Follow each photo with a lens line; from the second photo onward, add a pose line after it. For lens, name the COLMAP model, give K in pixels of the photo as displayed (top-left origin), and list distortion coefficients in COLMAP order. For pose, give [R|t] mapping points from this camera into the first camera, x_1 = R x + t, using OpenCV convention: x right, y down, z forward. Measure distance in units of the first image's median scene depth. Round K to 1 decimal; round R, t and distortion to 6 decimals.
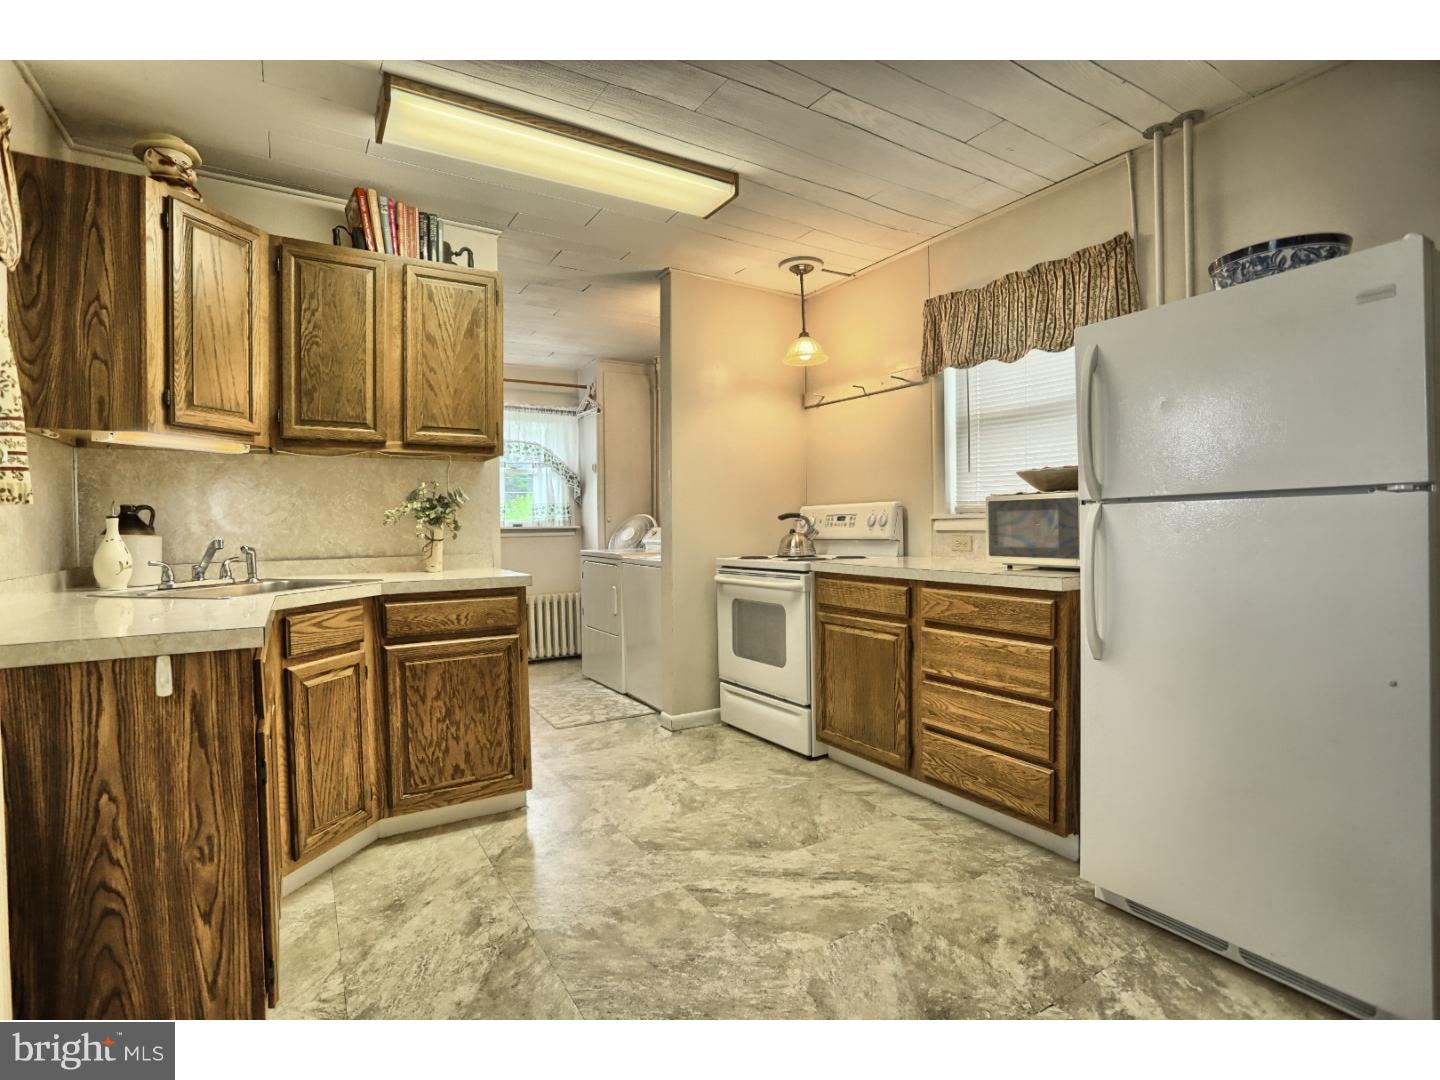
lens RADIAL K [[682.5, 0, 724.7], [0, 682.5, 530.6], [0, 0, 1]] dist [-0.067434, 0.029415]
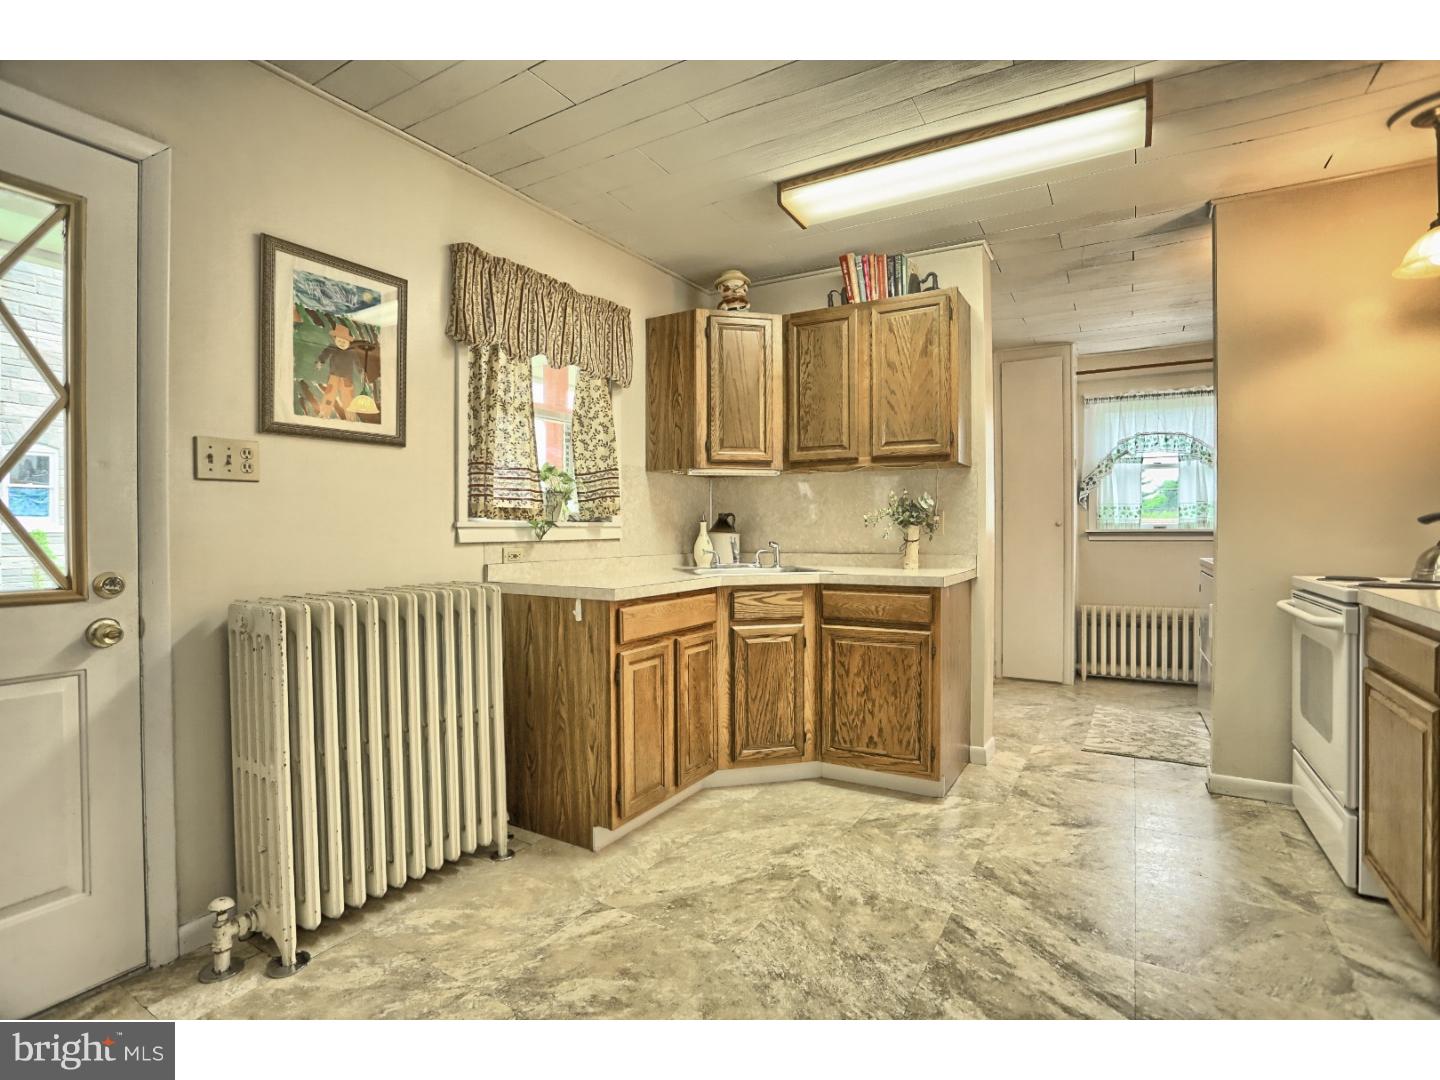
lens RADIAL K [[682.5, 0, 724.7], [0, 682.5, 530.6], [0, 0, 1]] dist [-0.067434, 0.029415]
pose [[0.481350, 0.012630, -0.876438, 0.485605], [-0.011504, 0.999901, 0.008091, -0.010152], [0.876453, 0.006188, 0.481448, 0.214420]]
